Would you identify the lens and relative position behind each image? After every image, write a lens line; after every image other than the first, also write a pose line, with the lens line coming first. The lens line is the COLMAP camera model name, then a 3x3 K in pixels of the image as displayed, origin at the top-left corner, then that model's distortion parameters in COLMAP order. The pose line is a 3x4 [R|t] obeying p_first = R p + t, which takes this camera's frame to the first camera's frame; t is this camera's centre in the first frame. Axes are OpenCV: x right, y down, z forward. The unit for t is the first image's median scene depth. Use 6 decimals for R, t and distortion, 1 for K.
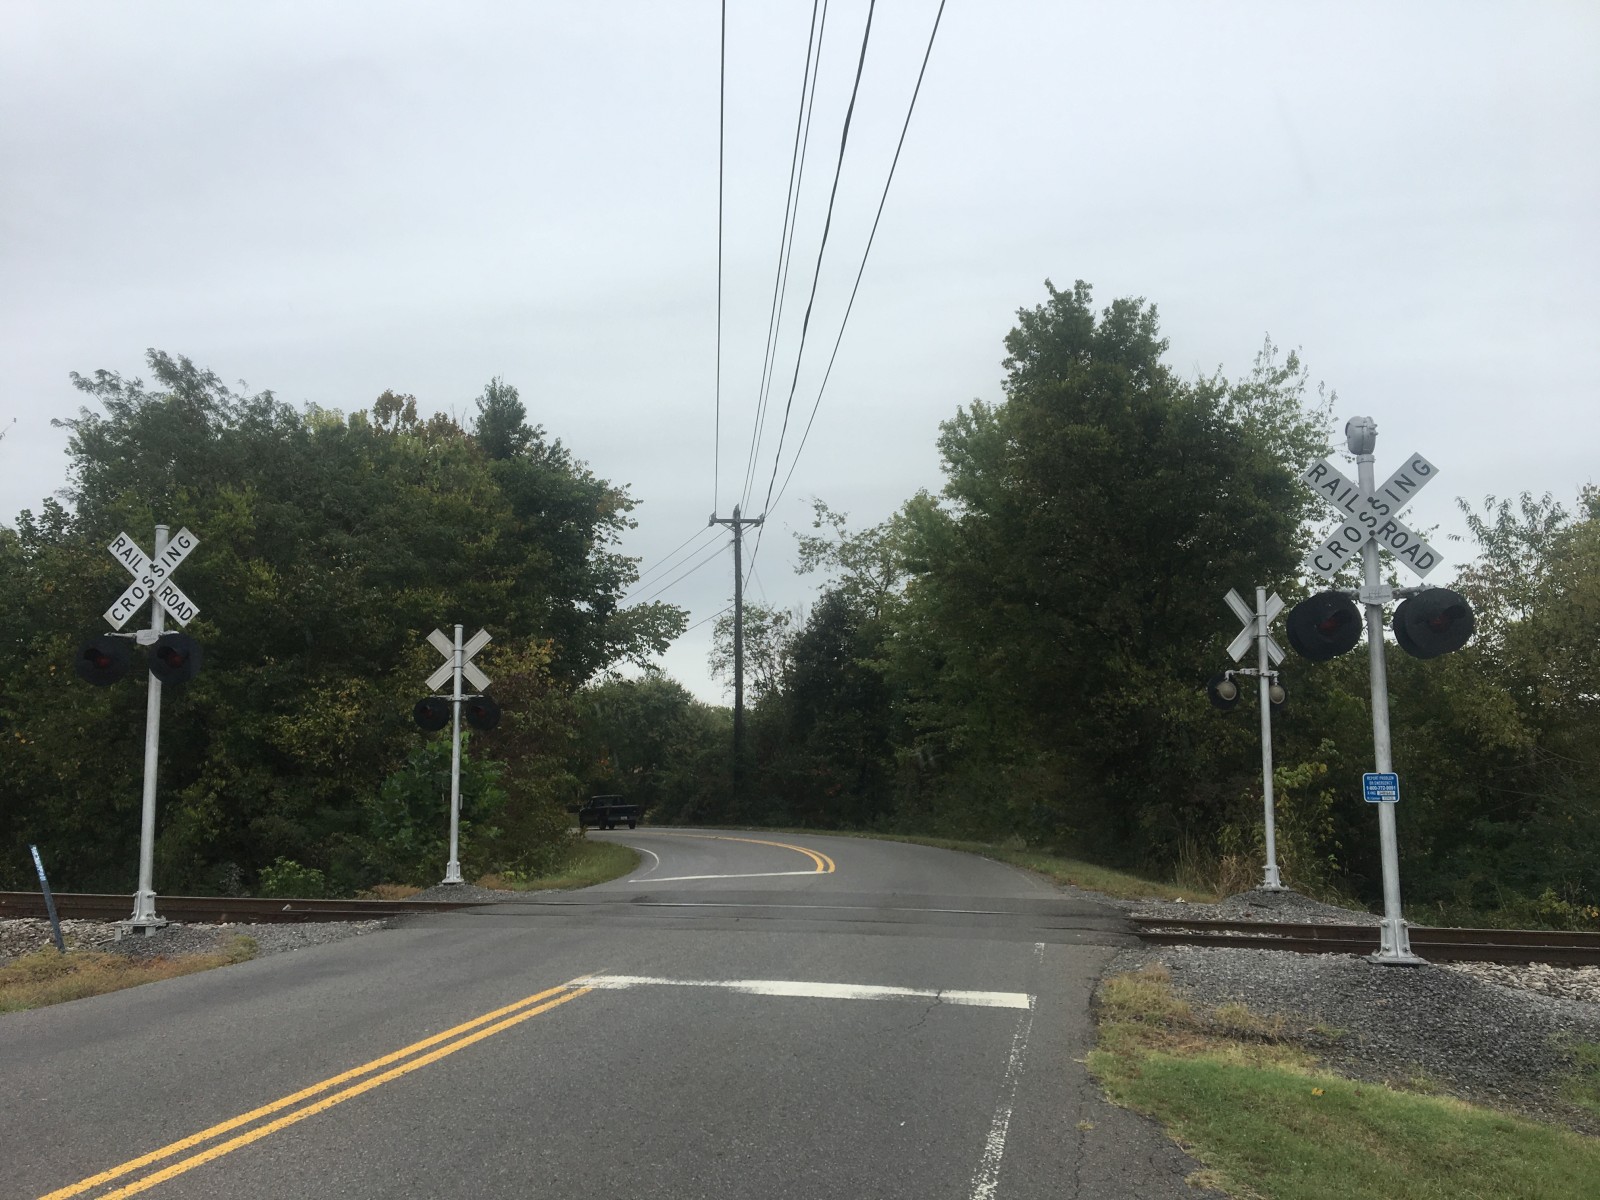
lens RADIAL K [[1339.6, 0, 784.9], [0, 1339.6, 598.9], [0, 0, 1]] dist [0.105184, -0.183451]
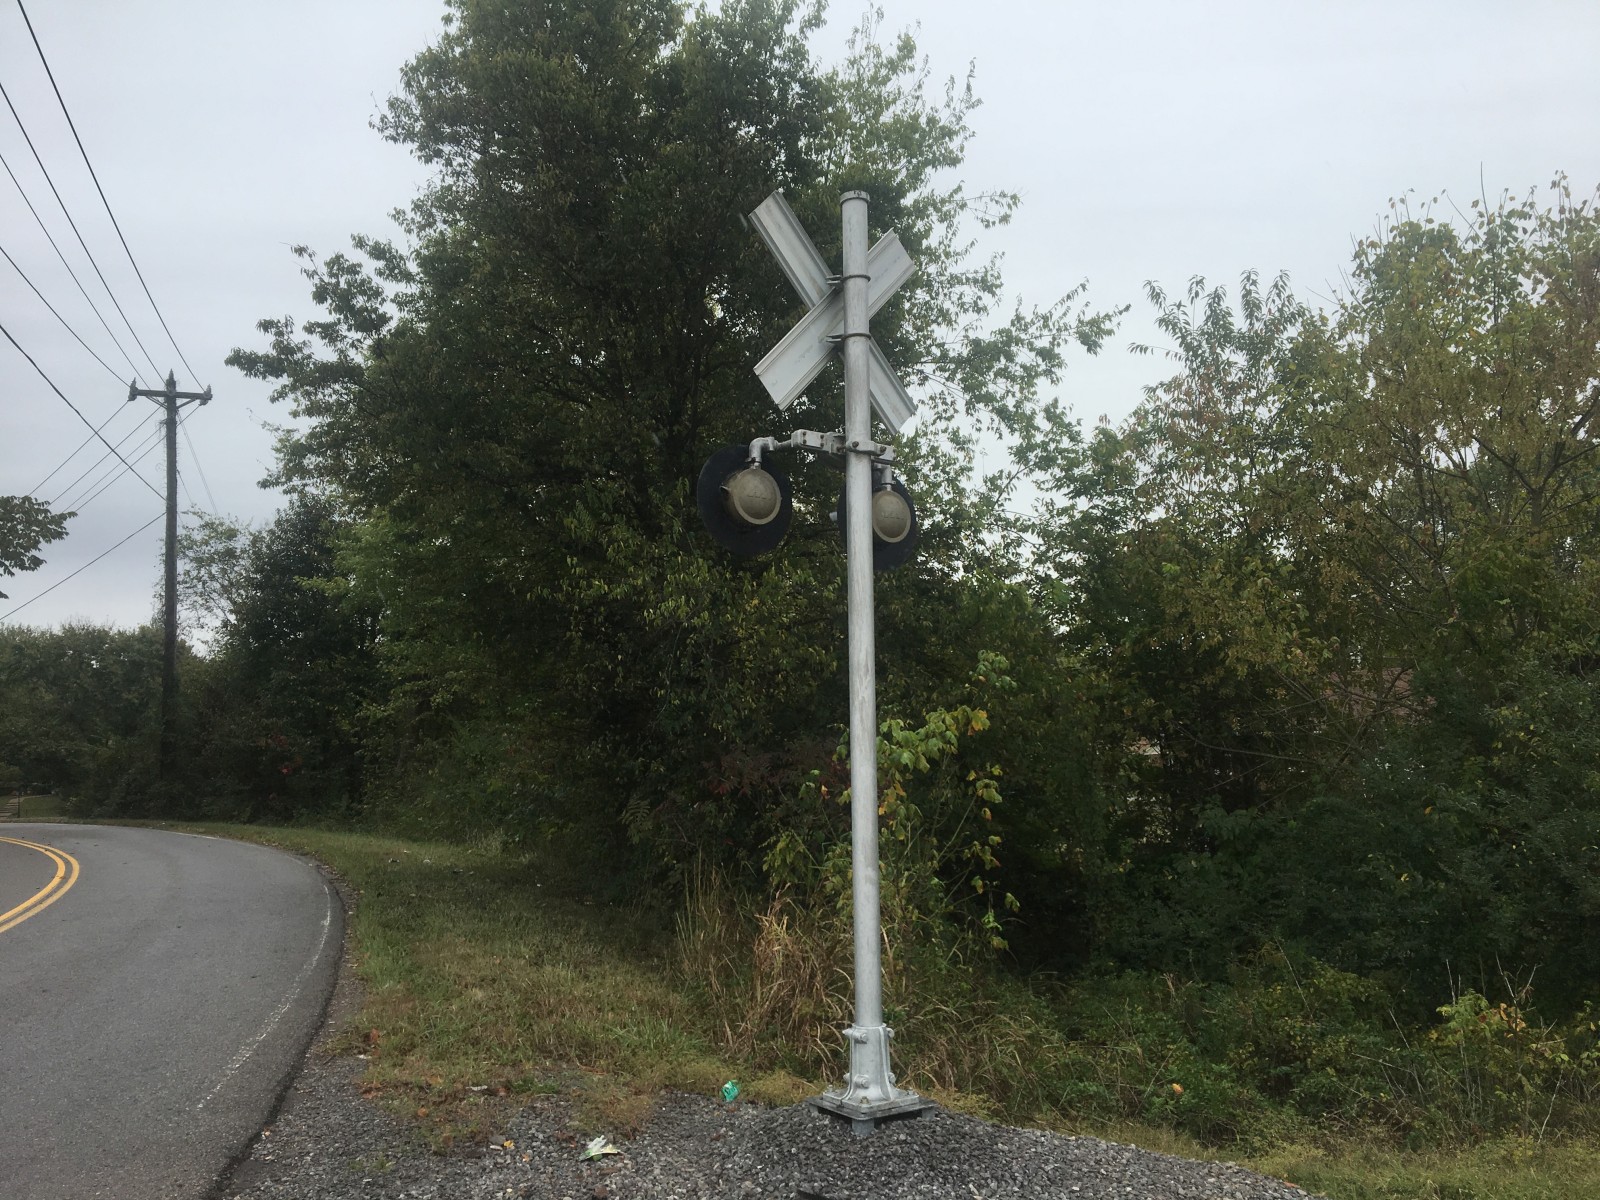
lens RADIAL K [[1339.6, 0, 784.9], [0, 1339.6, 598.9], [0, 0, 1]] dist [0.105184, -0.183451]
pose [[0.957806, 0.007403, 0.287319, 0.158351], [-0.016275, 0.999461, 0.028504, 0.055391], [-0.286953, -0.031978, 0.957411, 0.450196]]
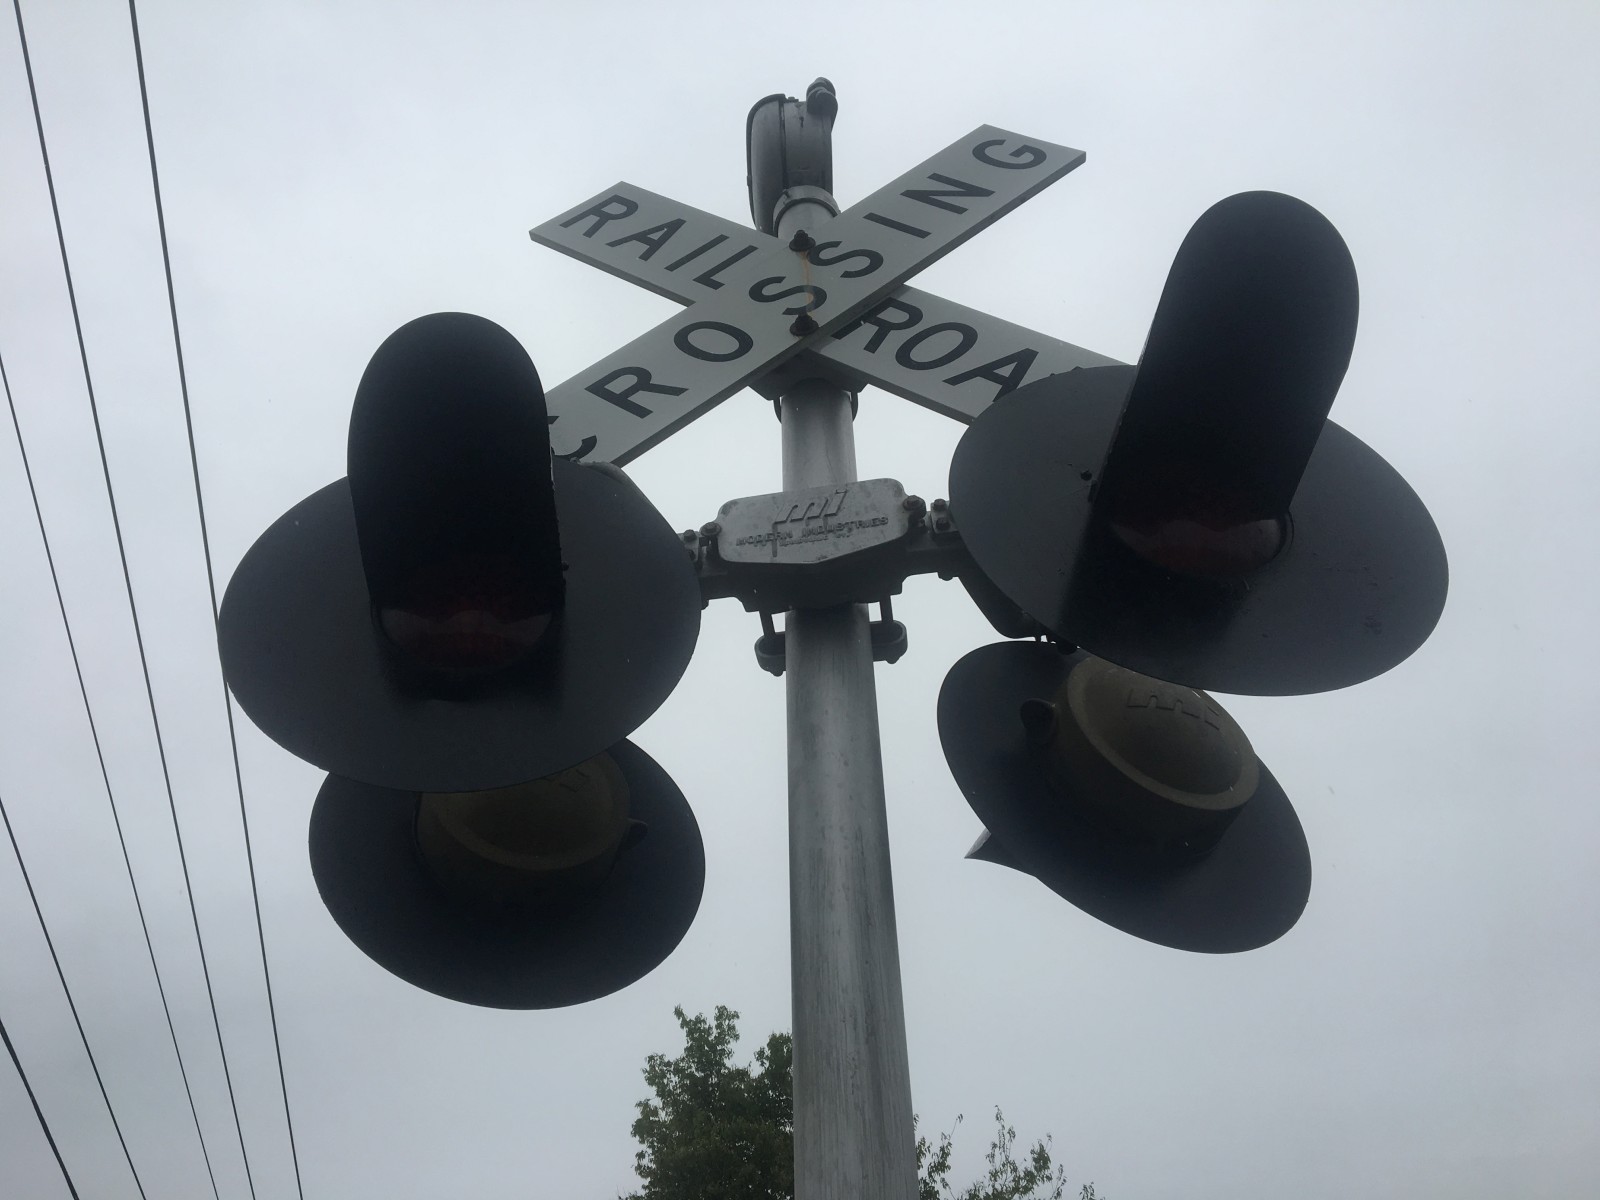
lens RADIAL K [[1339.6, 0, 784.9], [0, 1339.6, 598.9], [0, 0, 1]] dist [0.105184, -0.183451]
pose [[0.990797, 0.090387, 0.100754, 0.163925], [-0.005283, 0.769618, -0.638482, 0.042091], [-0.135252, 0.632074, 0.763013, 0.347252]]
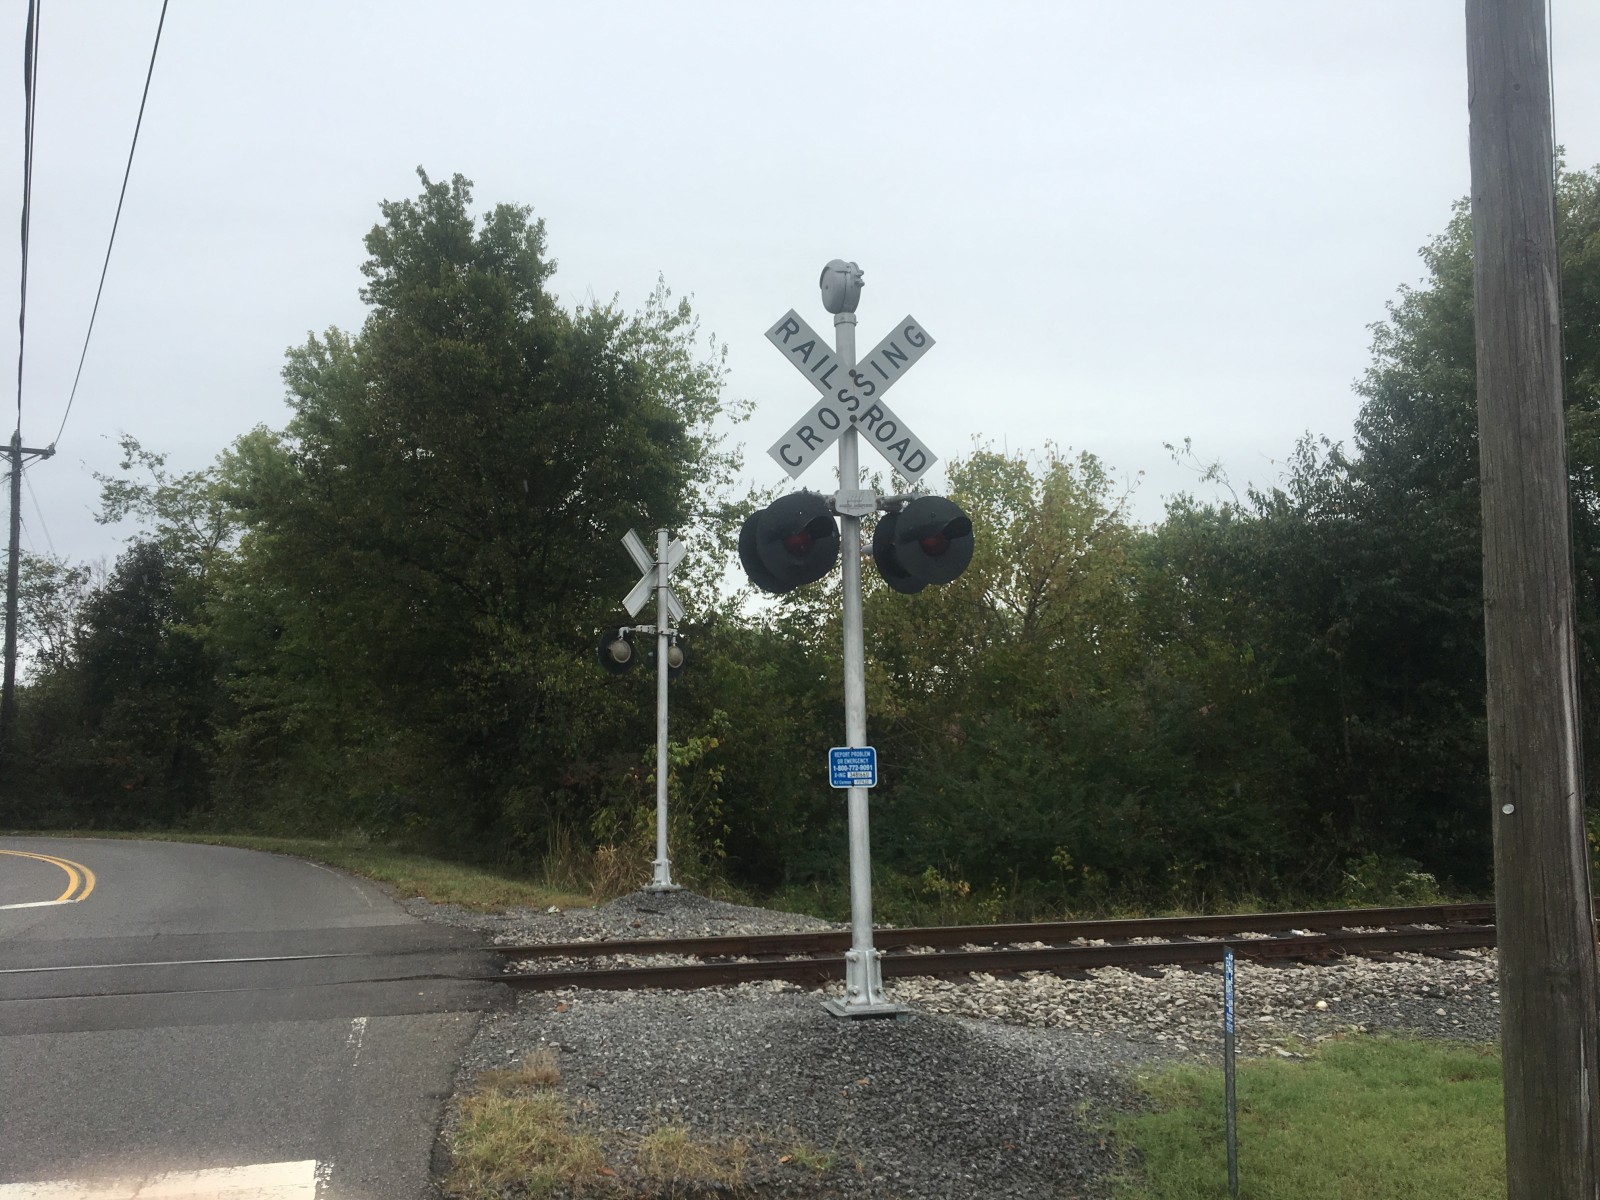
lens RADIAL K [[1329.5, 0, 796.5], [0, 1329.5, 598.3], [0, 0, 1]] dist [0.100683, -0.156639]
pose [[0.889689, 0.035541, 0.455182, 0.032979], [-0.041684, 0.999125, 0.003462, 0.018479], [-0.454660, -0.022054, 0.890392, 0.148505]]
